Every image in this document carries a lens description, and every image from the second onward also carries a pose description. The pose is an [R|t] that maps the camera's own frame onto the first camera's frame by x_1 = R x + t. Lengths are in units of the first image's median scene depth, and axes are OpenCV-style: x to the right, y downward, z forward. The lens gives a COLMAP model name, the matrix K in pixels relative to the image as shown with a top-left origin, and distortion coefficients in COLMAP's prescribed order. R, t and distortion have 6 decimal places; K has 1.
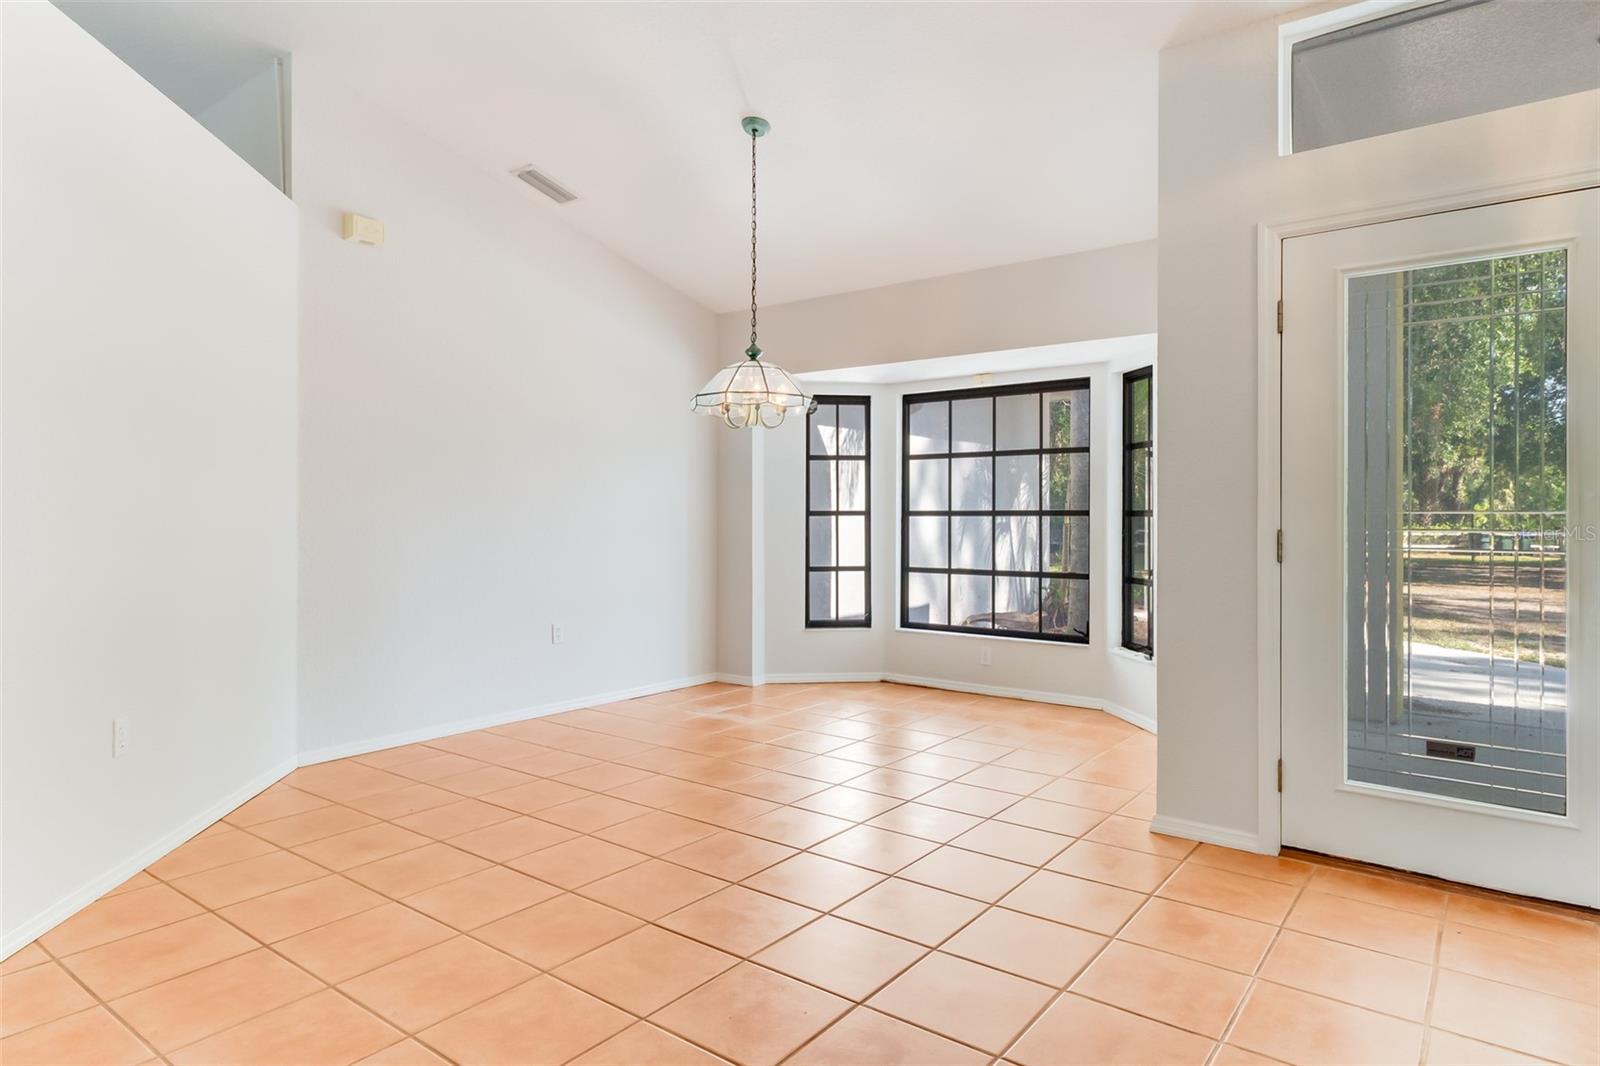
lens RADIAL K [[923.5, 0, 819.5], [0, 923.5, 509.6], [0, 0, 1]] dist [0.003286, 0.001102]
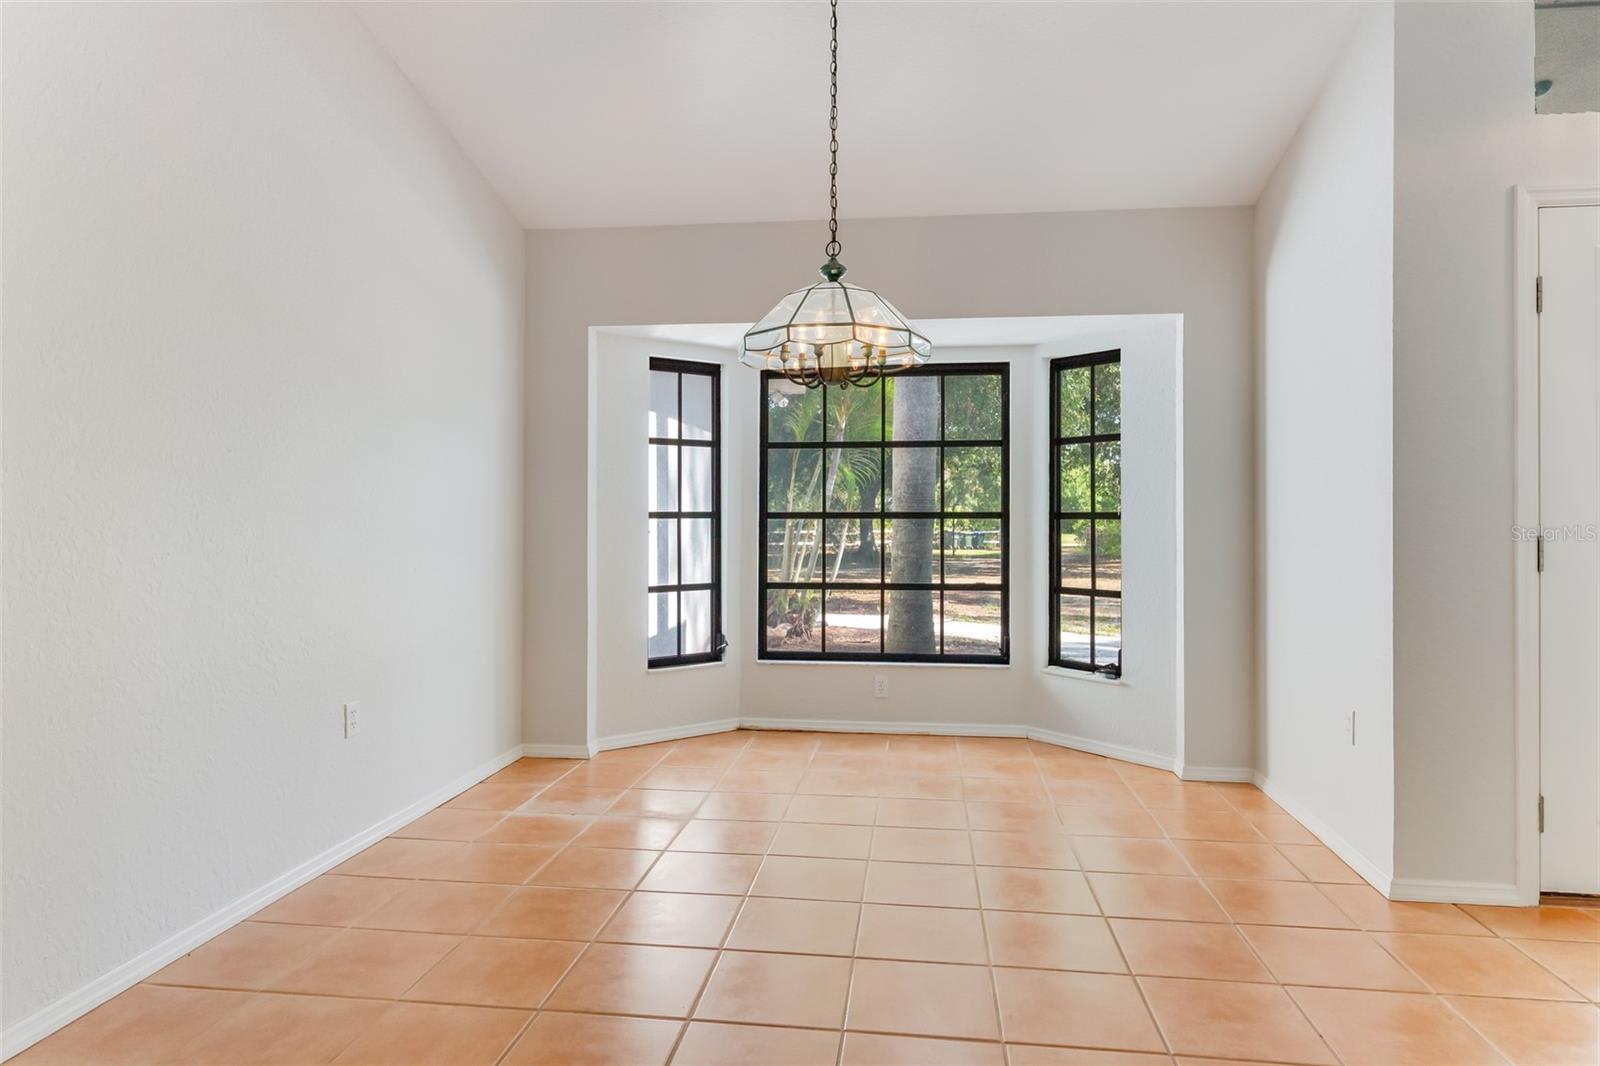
lens RADIAL K [[923.5, 0, 819.5], [0, 923.5, 509.6], [0, 0, 1]] dist [0.003286, 0.001102]
pose [[0.865136, 0.004580, 0.501516, -0.305820], [-0.003691, 0.999989, -0.002766, 0.001360], [-0.501524, 0.000541, 0.865144, 0.327293]]
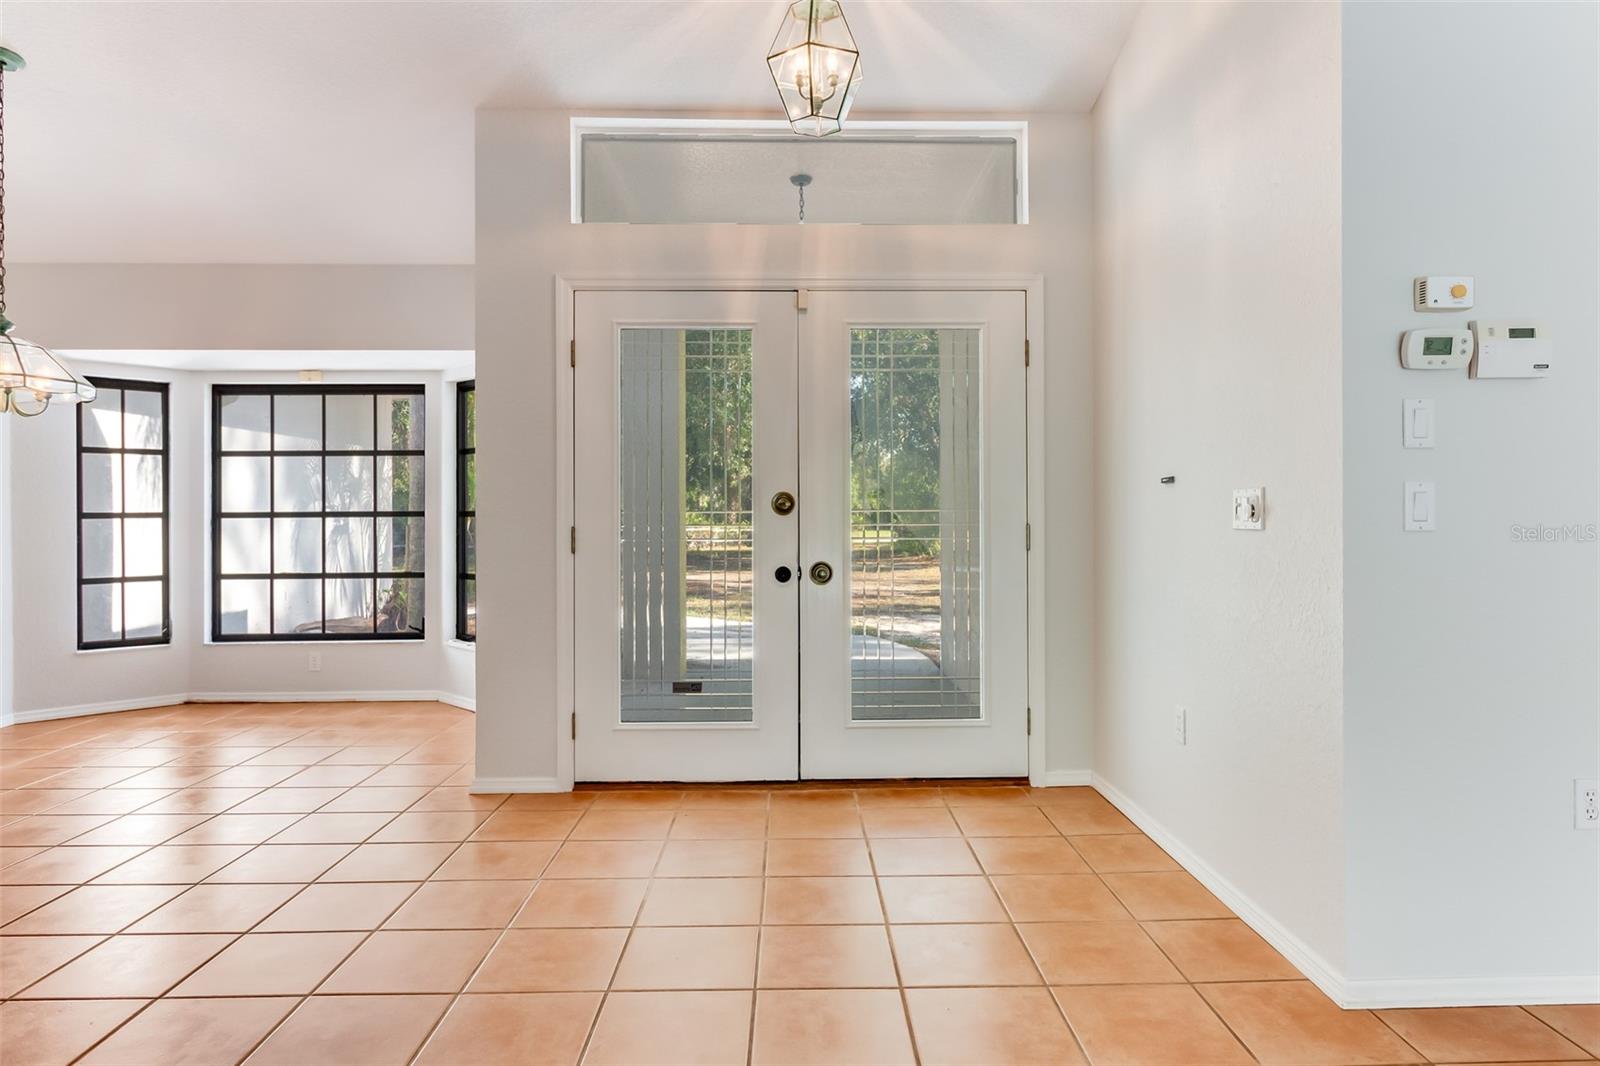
lens RADIAL K [[932.8, 0, 813.7], [0, 932.8, 512.4], [0, 0, 1]] dist [0.001564, -0.000463]
pose [[0.790422, -0.003419, 0.612553, -0.005644], [0.001959, 0.999993, 0.003054, -0.000356], [-0.612559, -0.001214, 0.790424, -0.100801]]
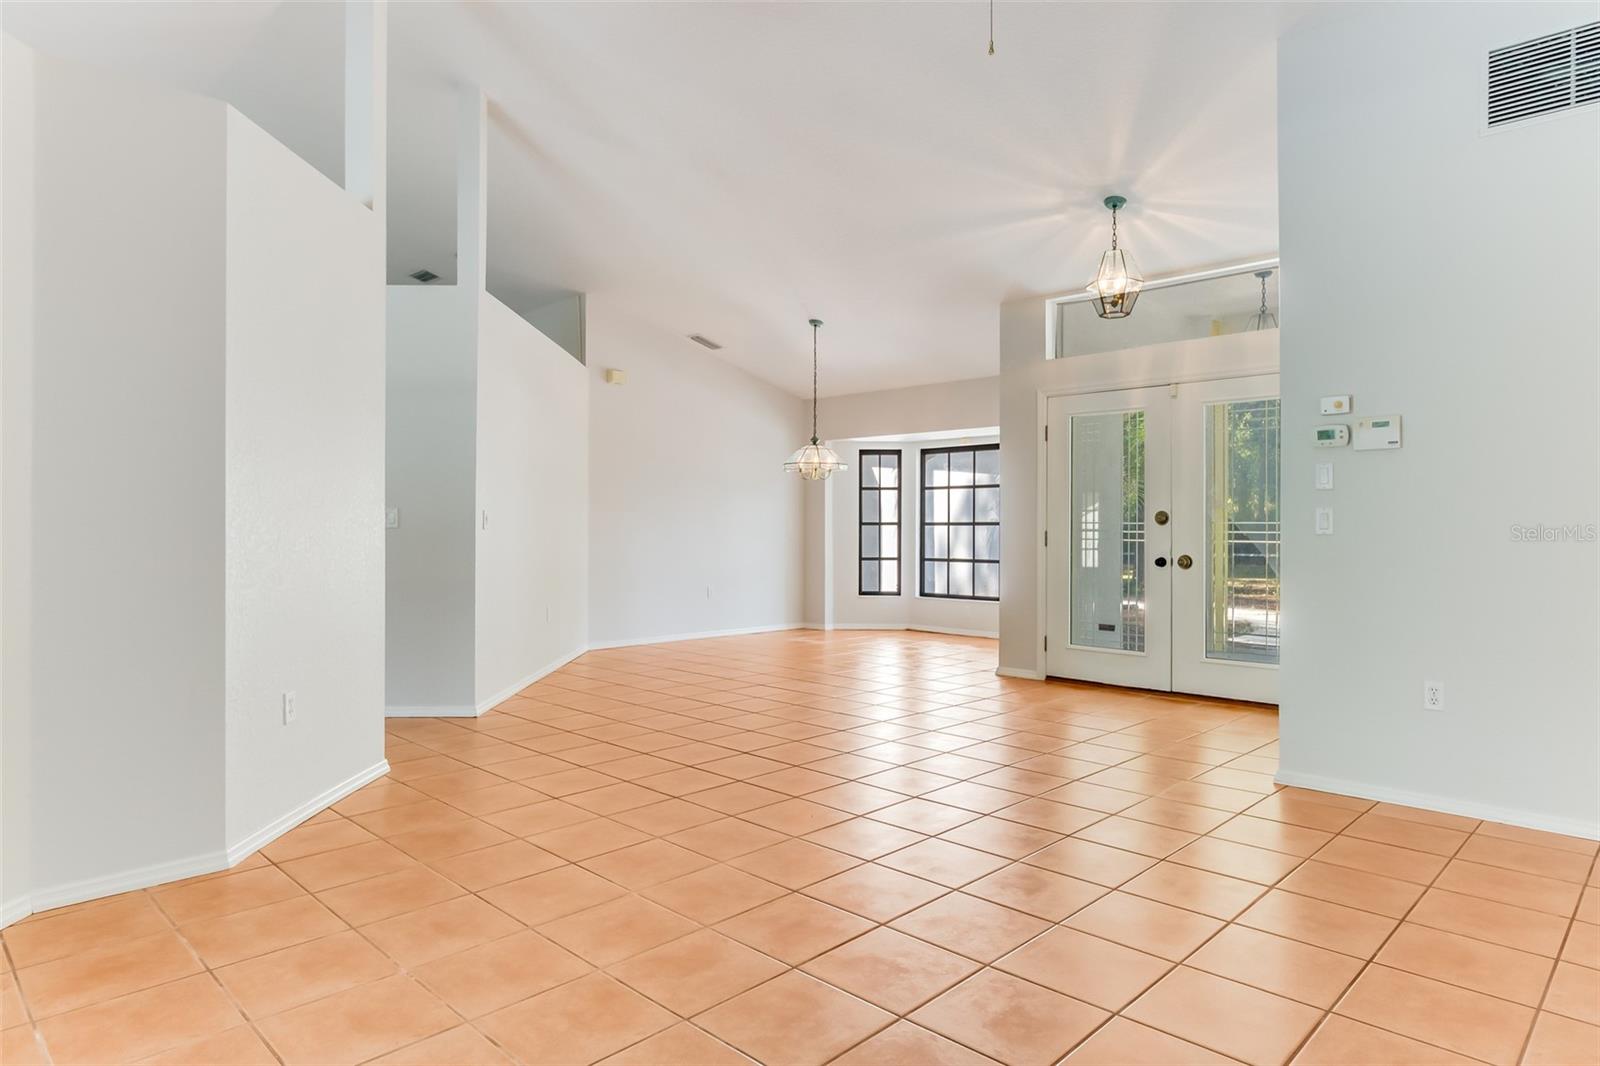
lens RADIAL K [[955.2, 0, 813.6], [0, 955.2, 526.0], [0, 0, 1]] dist [0.001972, 0.000762]
pose [[0.991346, 0.001427, -0.131269, 0.141473], [-0.000706, 0.999984, 0.005541, -0.001266], [0.131275, -0.005400, 0.991331, -0.735770]]
